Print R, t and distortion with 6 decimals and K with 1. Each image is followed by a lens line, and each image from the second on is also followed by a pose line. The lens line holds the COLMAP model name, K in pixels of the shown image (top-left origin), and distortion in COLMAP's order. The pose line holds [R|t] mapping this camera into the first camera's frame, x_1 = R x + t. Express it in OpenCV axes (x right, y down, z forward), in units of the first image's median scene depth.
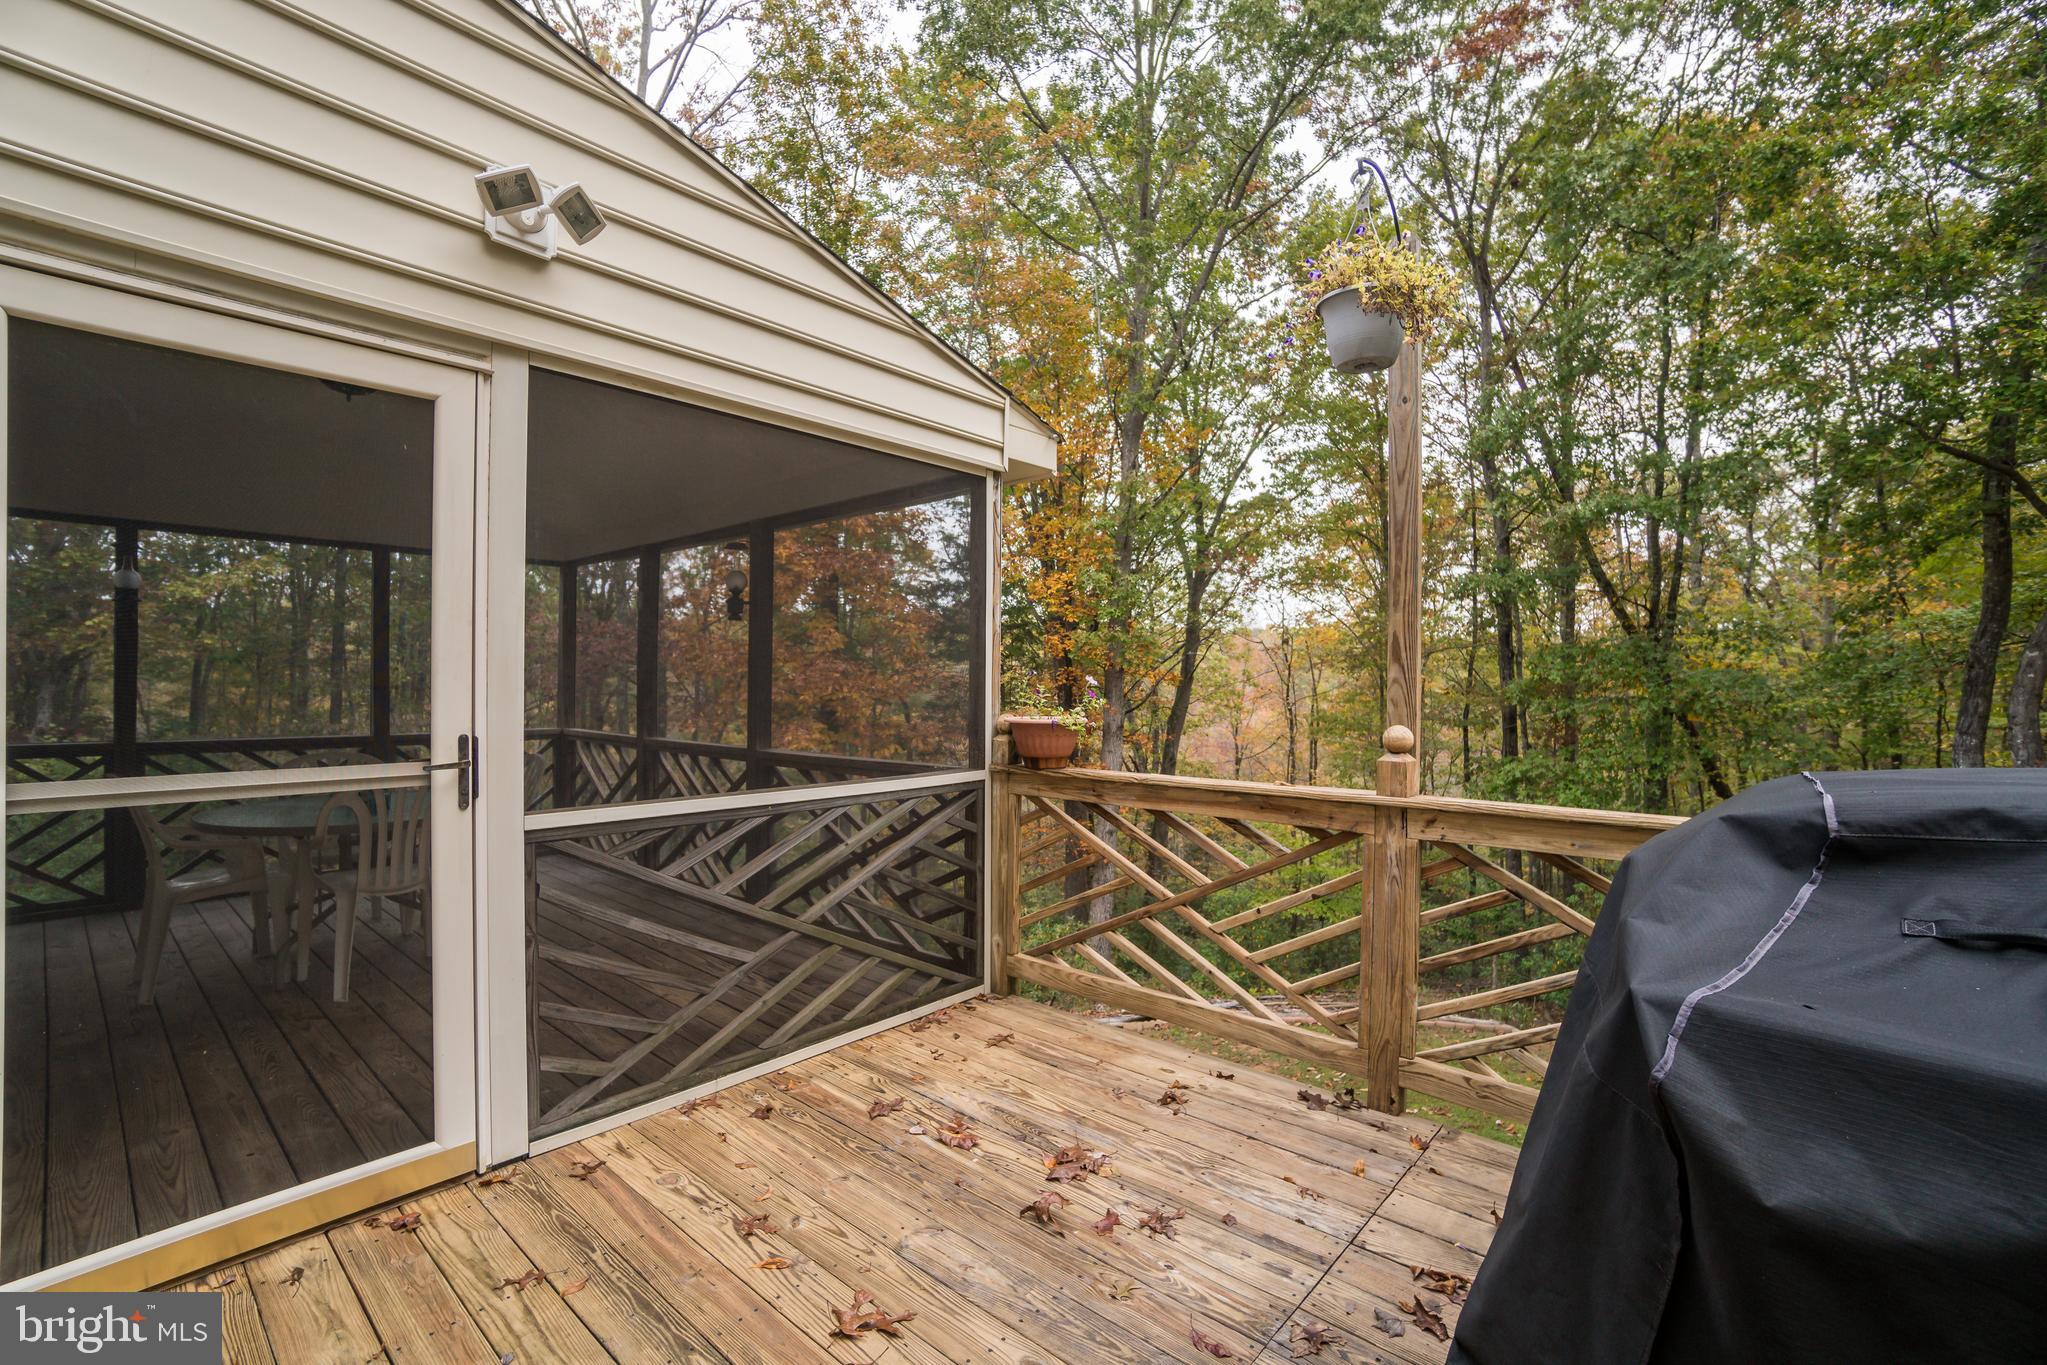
lens RADIAL K [[803.0, 0, 1023.5], [0, 803.0, 682.5], [0, 0, 1]] dist [-0.037234, 0.000204]
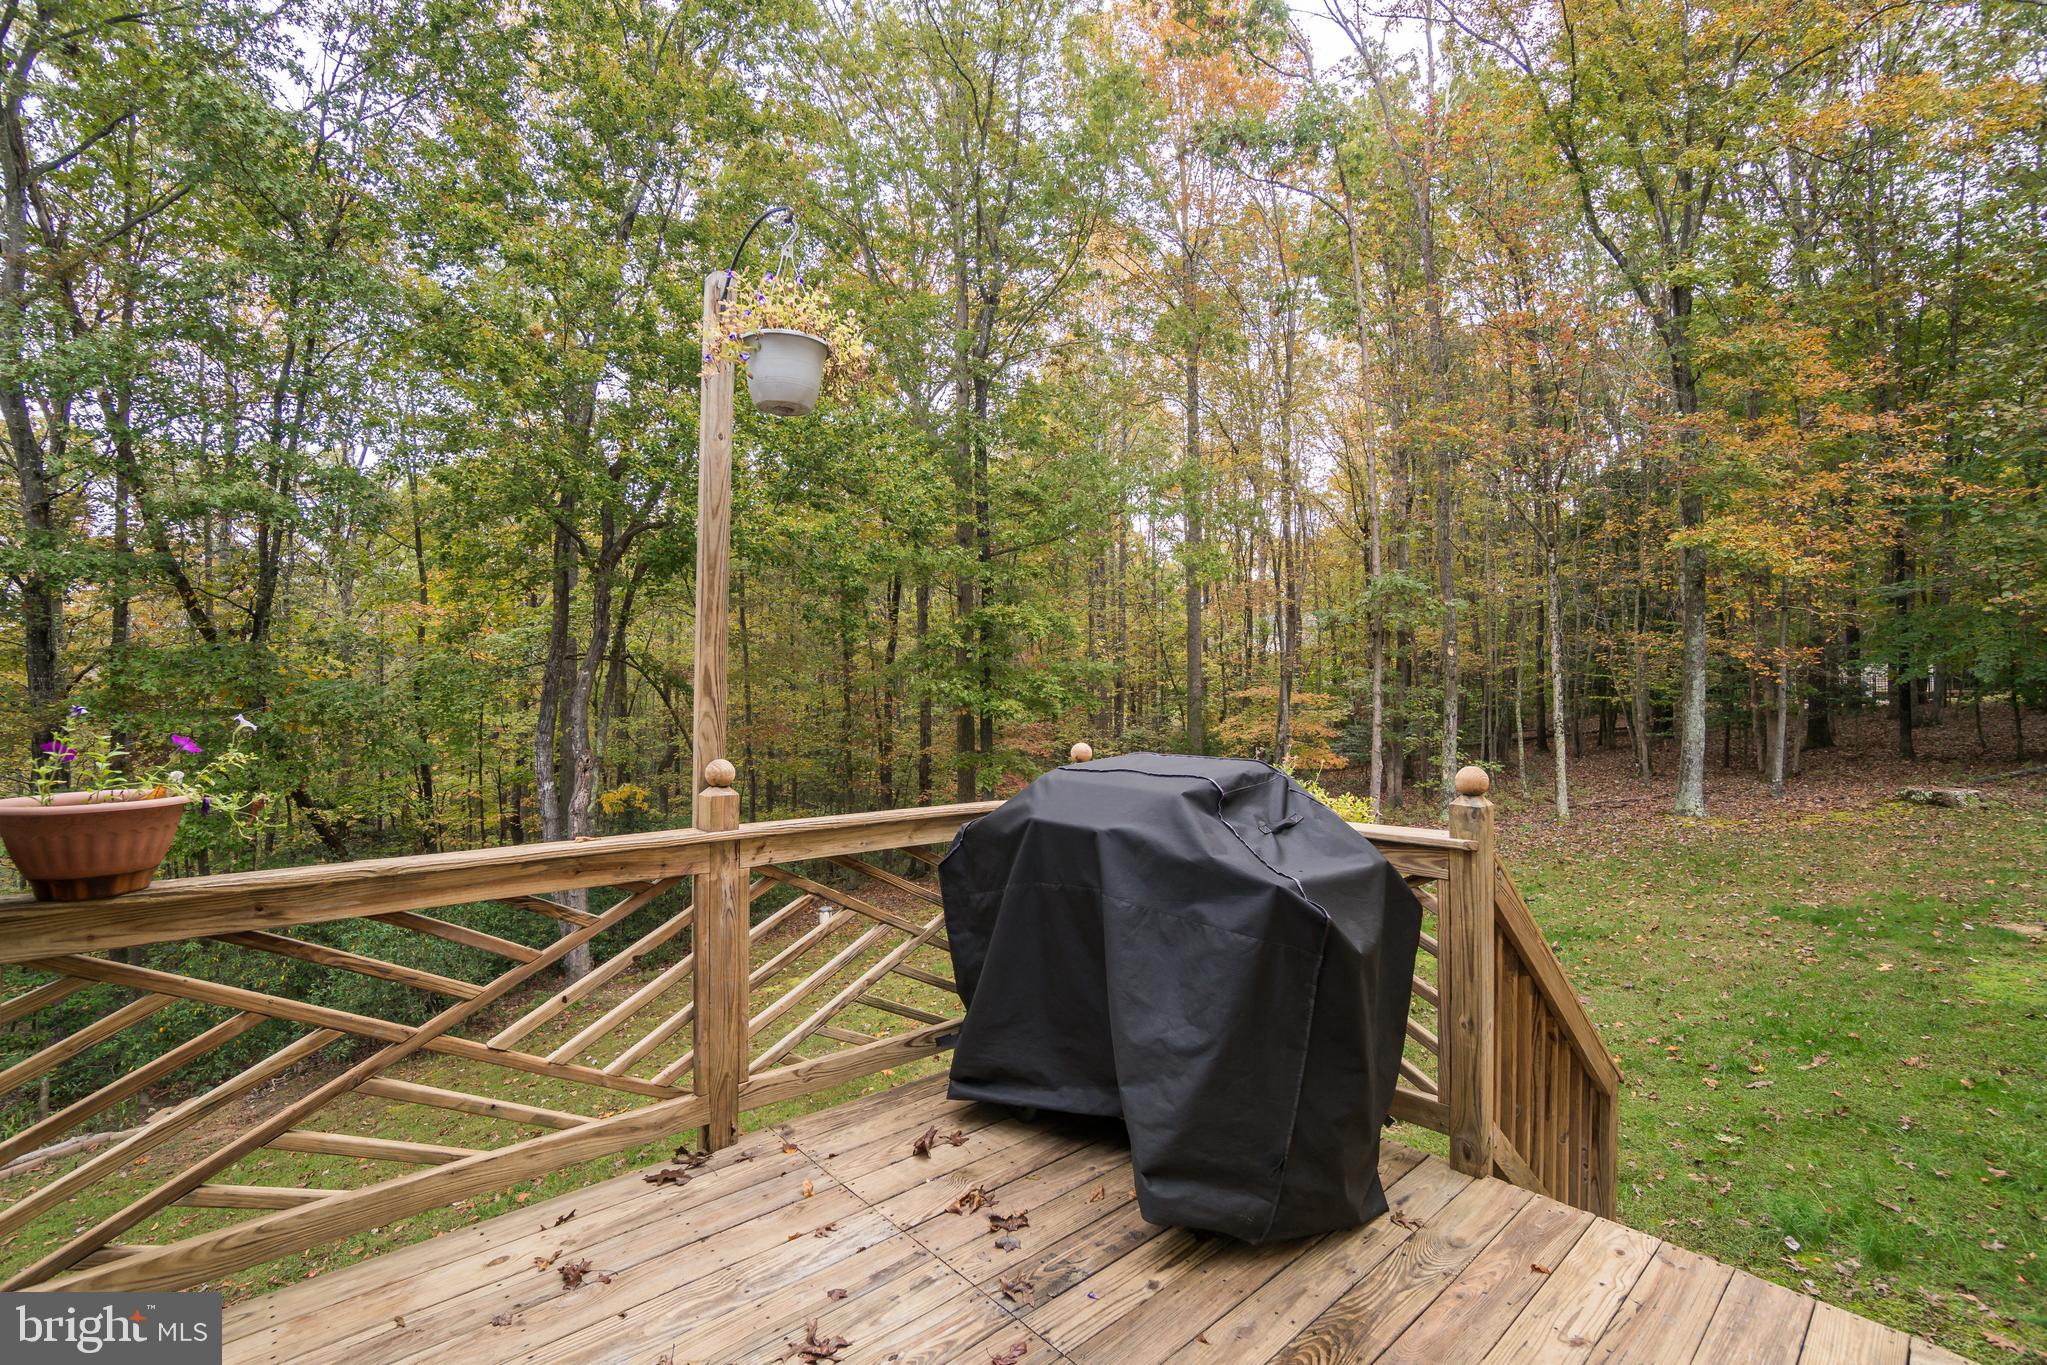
lens RADIAL K [[803.0, 0, 1023.5], [0, 803.0, 682.5], [0, 0, 1]] dist [-0.037234, 0.000204]
pose [[0.220625, 0.011090, 0.975296, -0.455998], [0.006396, 0.999897, -0.012817, -0.030534], [-0.975338, 0.009065, 0.220531, 0.417096]]
